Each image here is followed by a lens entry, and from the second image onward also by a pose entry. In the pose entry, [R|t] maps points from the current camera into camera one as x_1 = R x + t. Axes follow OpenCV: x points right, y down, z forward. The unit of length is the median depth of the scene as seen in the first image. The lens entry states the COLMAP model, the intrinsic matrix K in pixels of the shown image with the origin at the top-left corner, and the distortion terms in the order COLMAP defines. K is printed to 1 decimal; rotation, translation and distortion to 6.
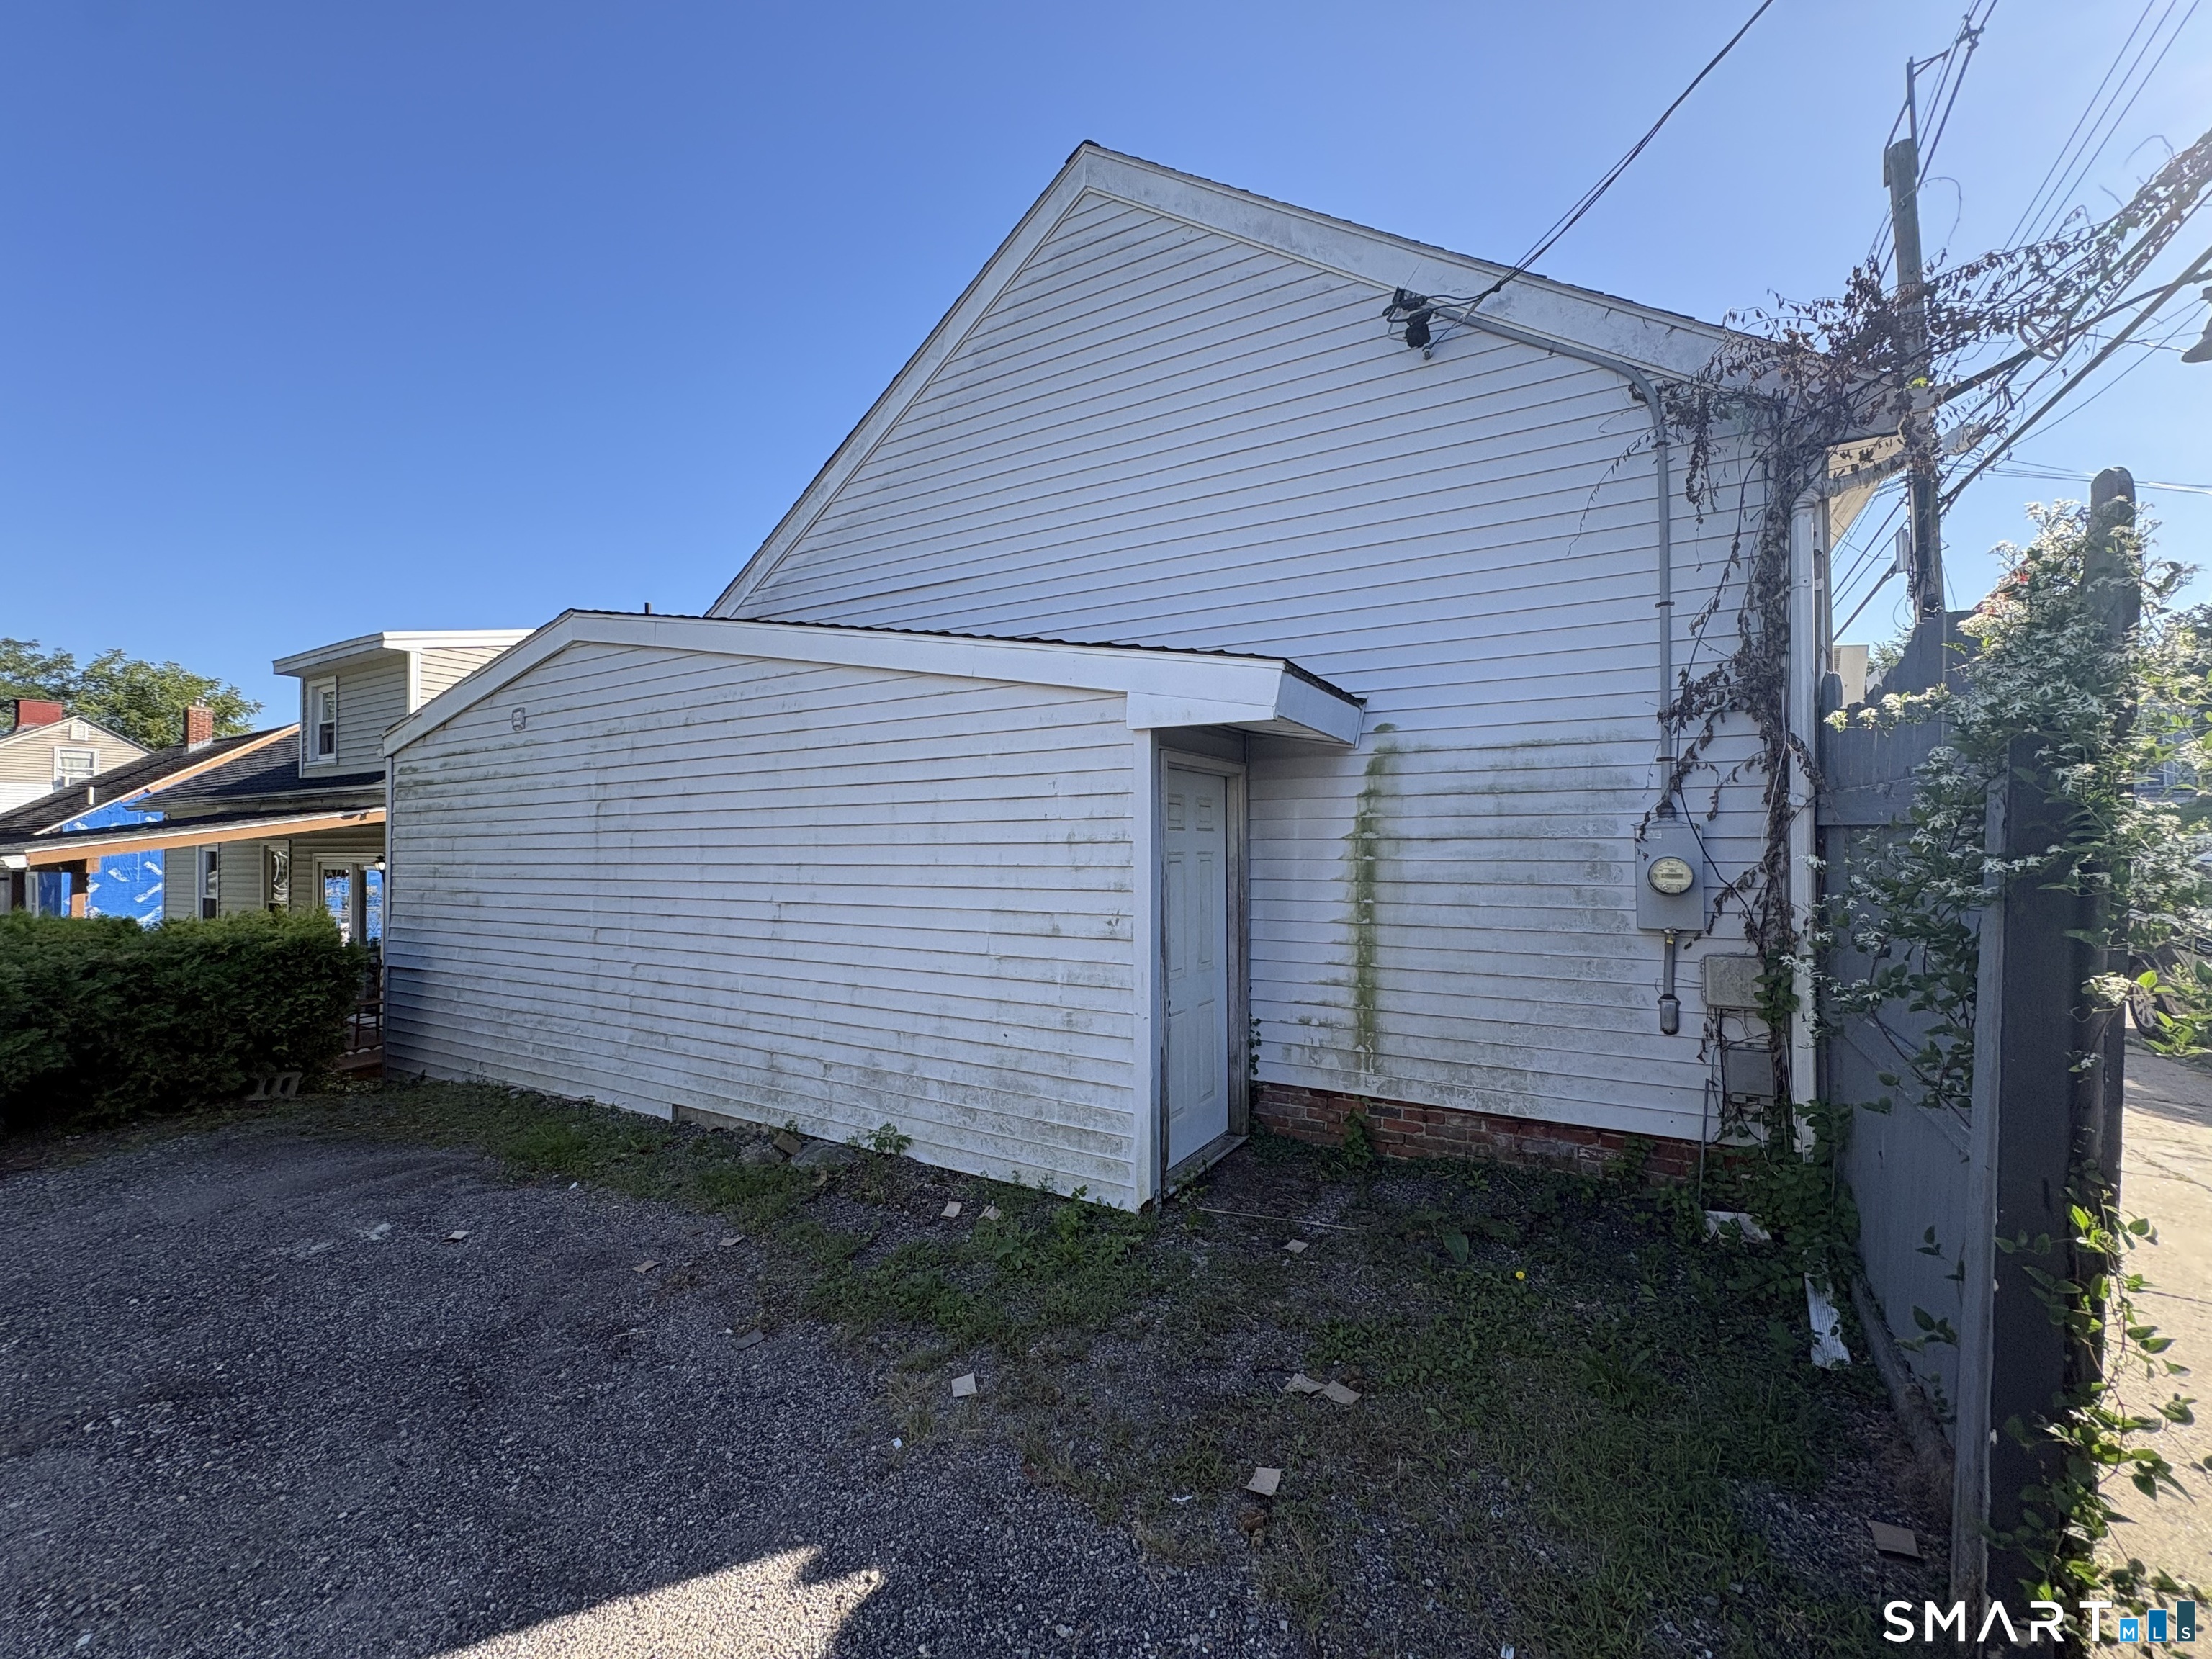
lens RADIAL K [[878.6, 0, 1106.0], [0, 878.6, 829.5], [0, 0, 1]] dist [-0.001205, 0.000001]
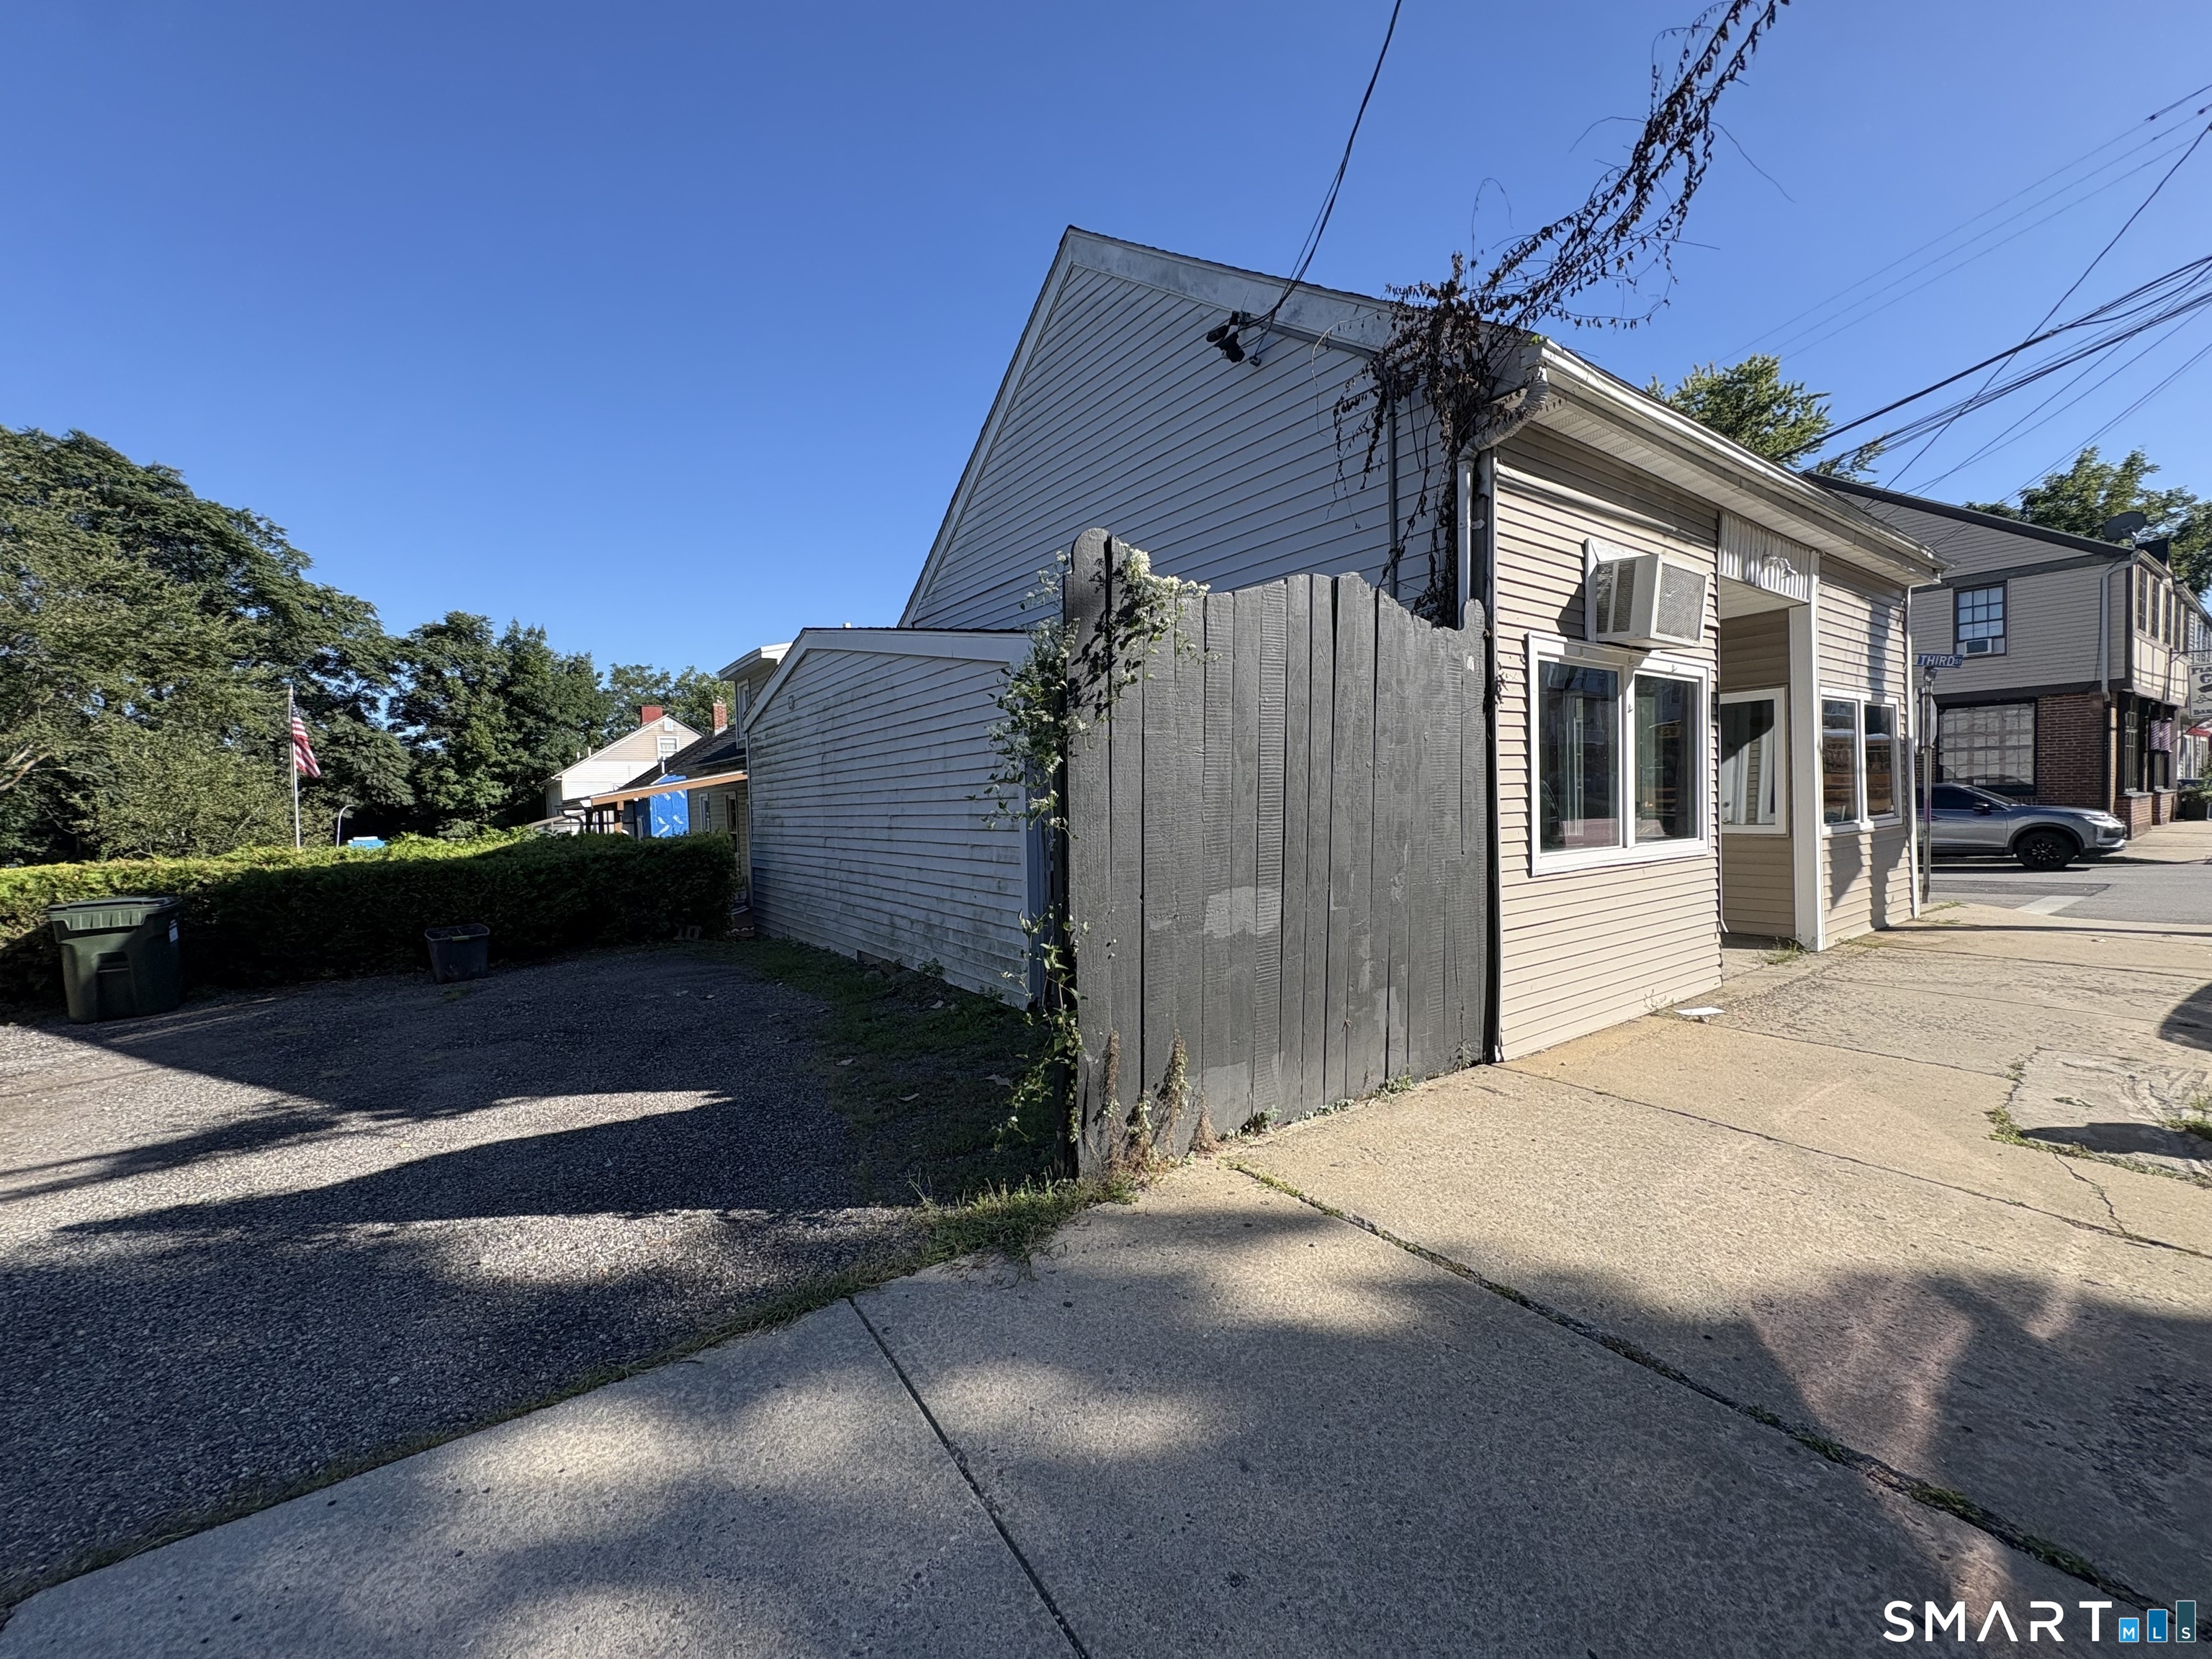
lens RADIAL K [[878.6, 0, 1106.0], [0, 878.6, 829.5], [0, 0, 1]] dist [-0.001205, 0.000001]
pose [[0.908171, -0.004381, -0.418576, 0.539124], [0.028773, 0.998234, 0.051979, 0.035413], [0.417609, -0.059250, 0.906693, -0.194497]]
